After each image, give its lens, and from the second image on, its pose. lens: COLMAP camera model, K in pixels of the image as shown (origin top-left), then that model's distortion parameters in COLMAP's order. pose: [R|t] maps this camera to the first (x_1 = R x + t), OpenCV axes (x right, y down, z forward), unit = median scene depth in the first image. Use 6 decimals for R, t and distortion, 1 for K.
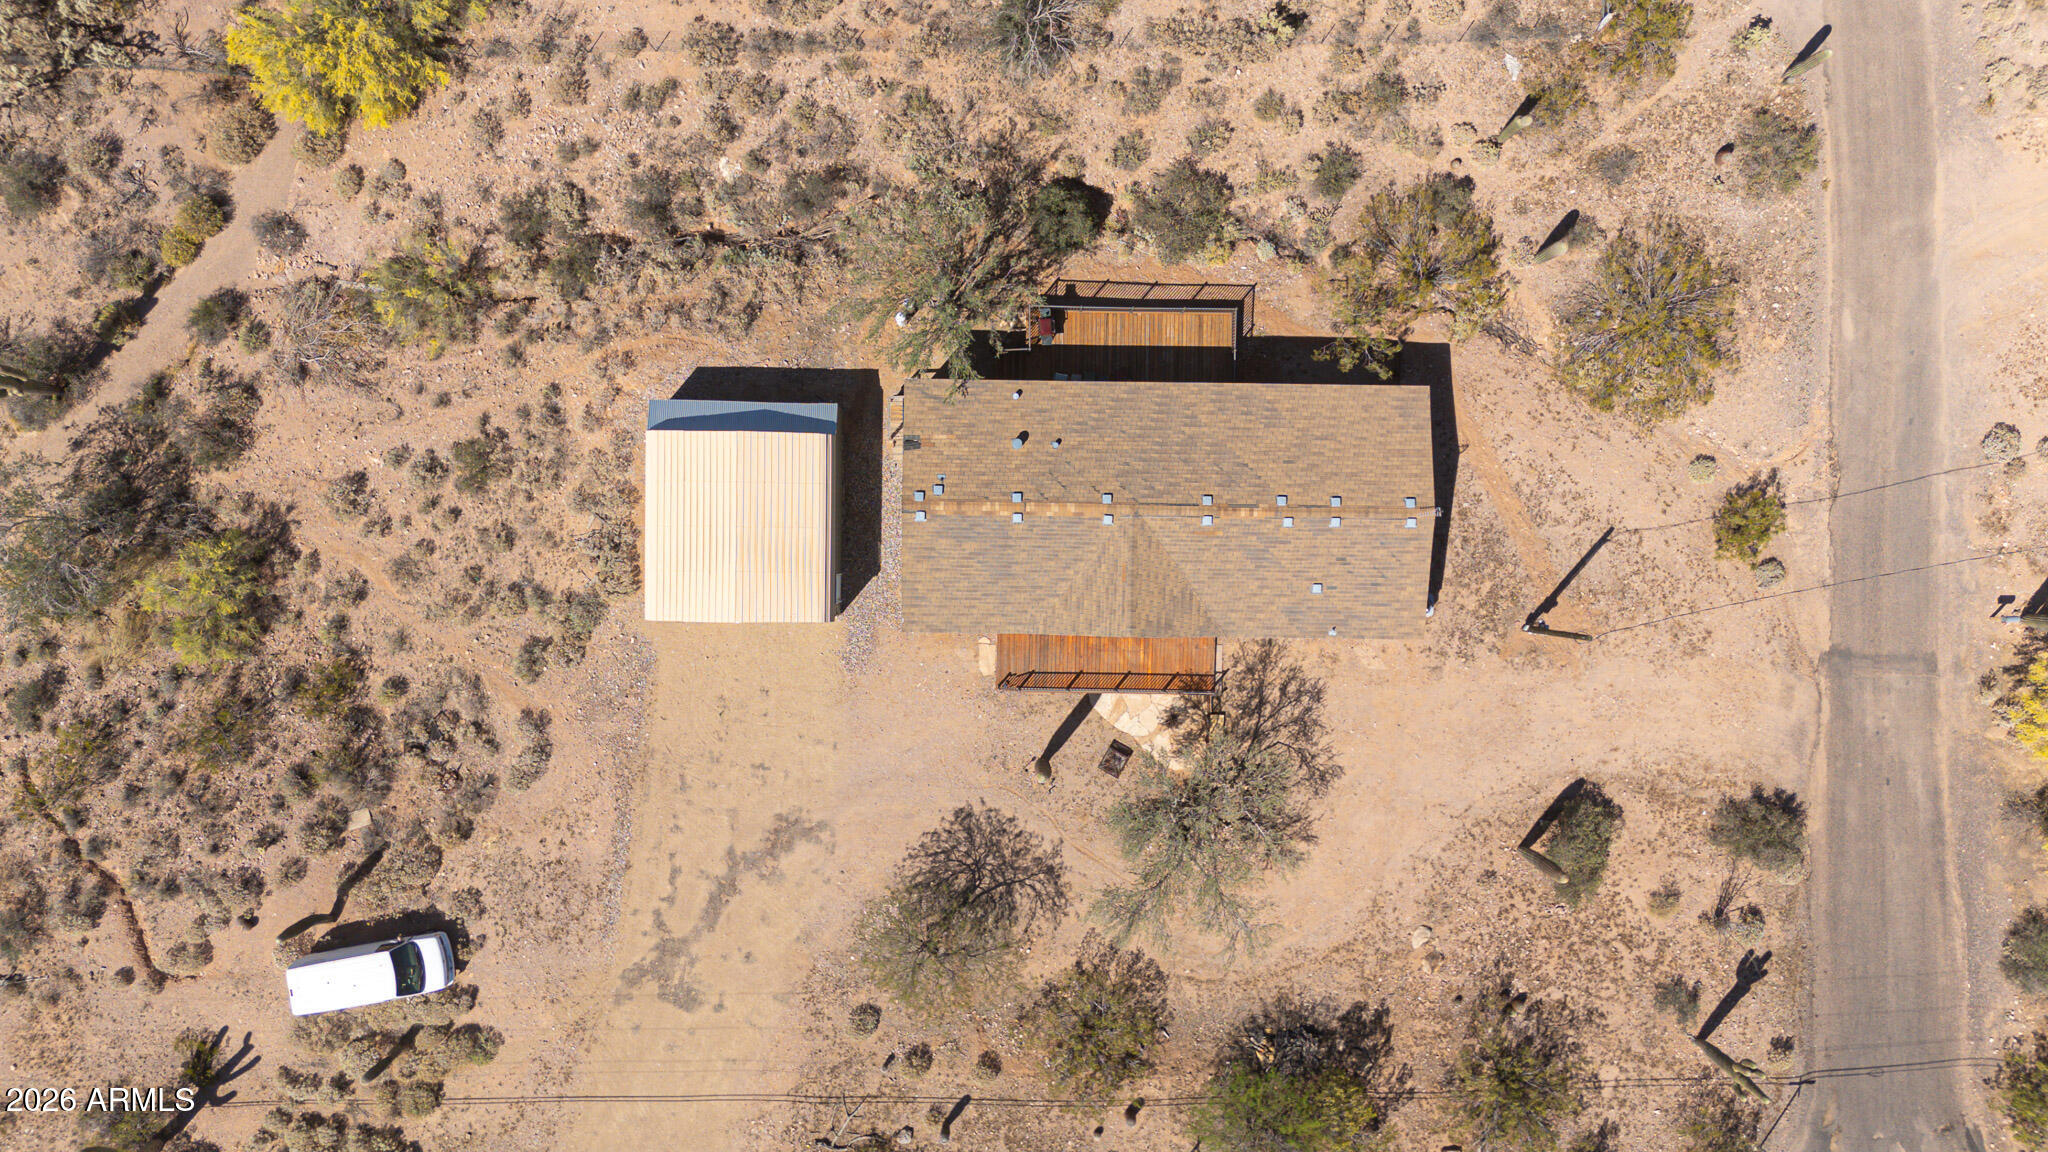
lens RADIAL K [[1504.5, 0, 1036.2], [0, 1504.5, 579.2], [0, 0, 1]] dist [0.077364, -0.073805]
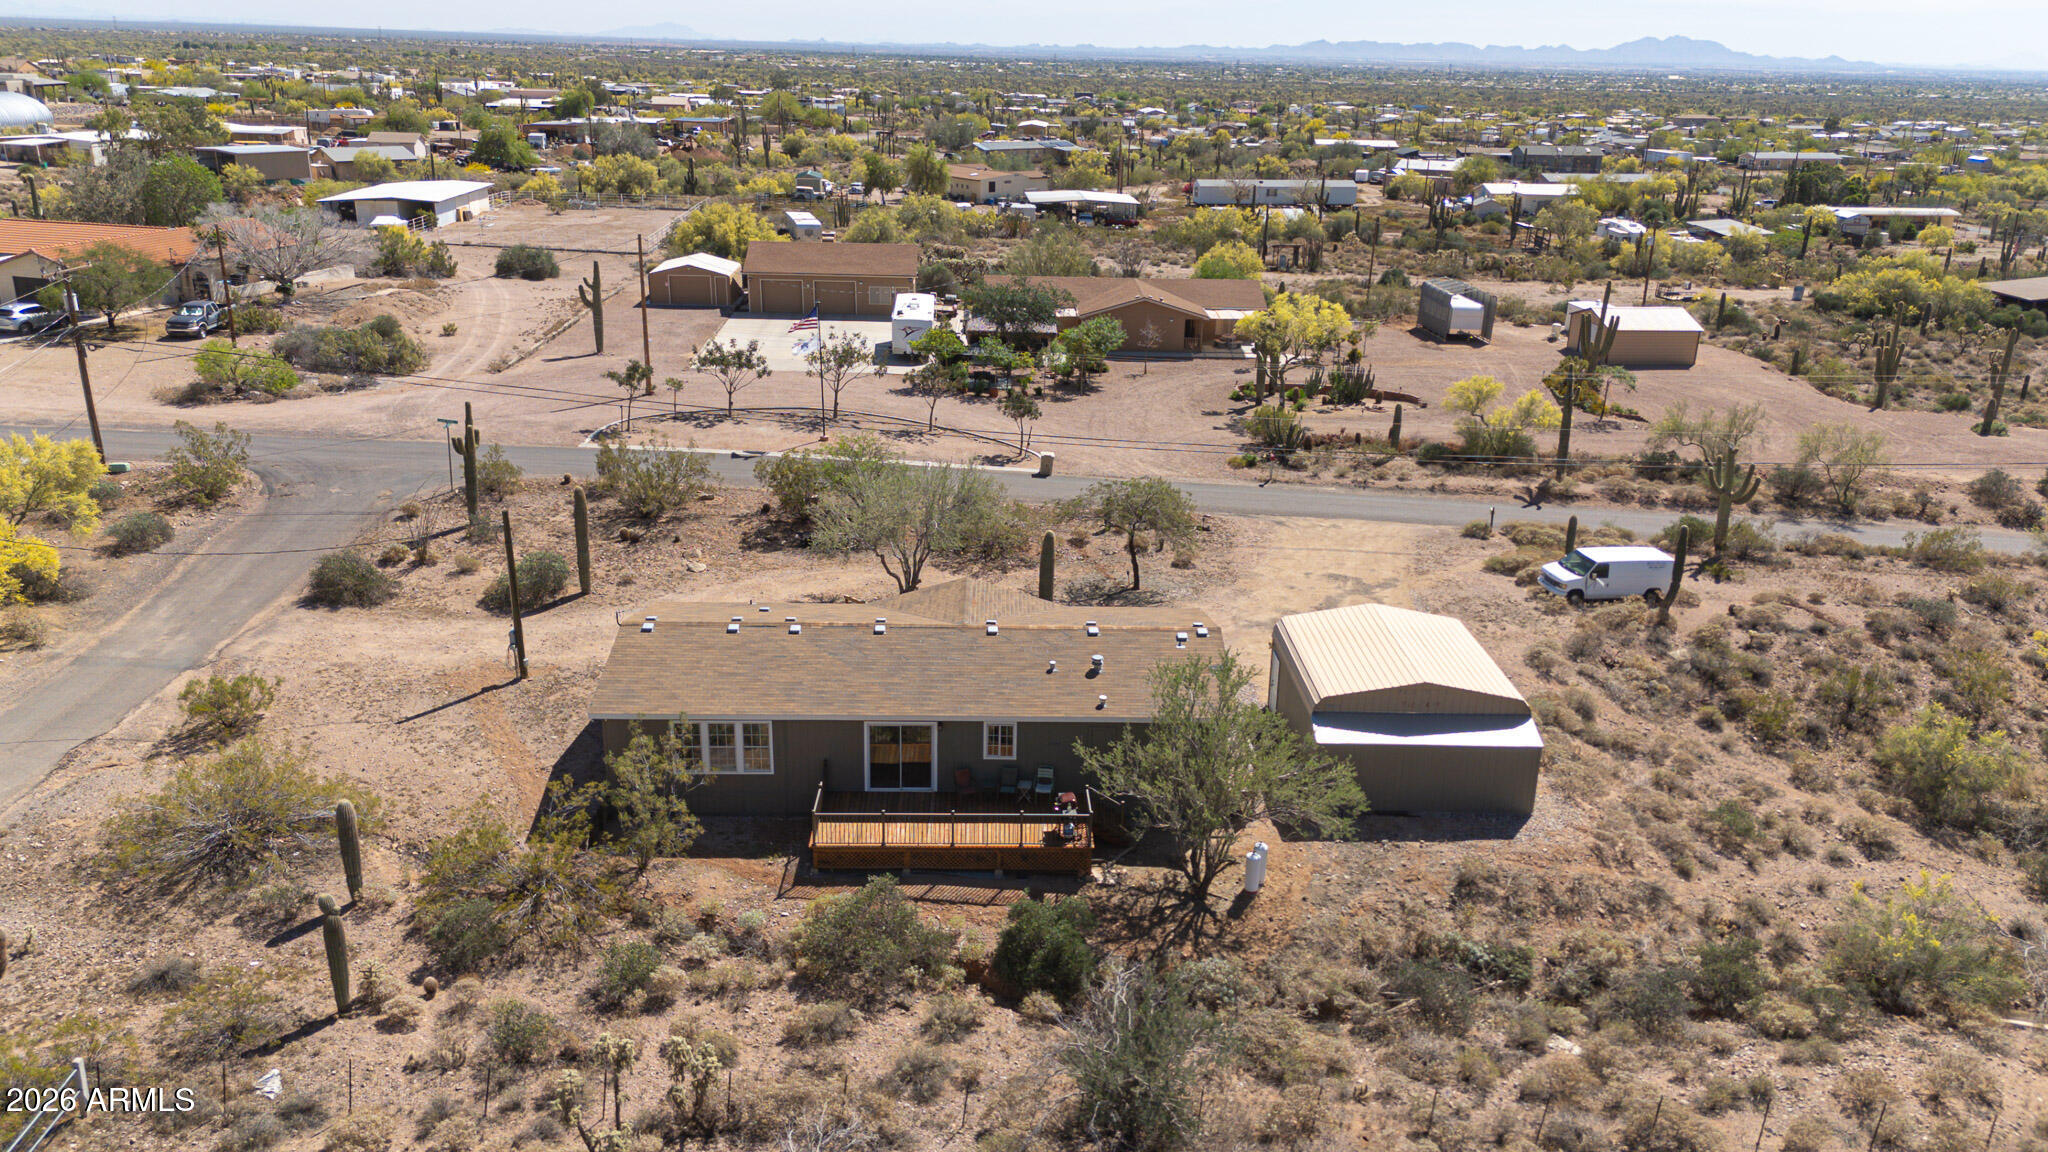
lens RADIAL K [[1504.5, 0, 1036.2], [0, 1504.5, 579.2], [0, 0, 1]] dist [0.077364, -0.073805]
pose [[-0.997973, -0.032864, -0.054489, 0.066827], [-0.039792, -0.345903, 0.937426, -0.811755], [-0.049655, 0.937695, 0.343894, 0.613068]]
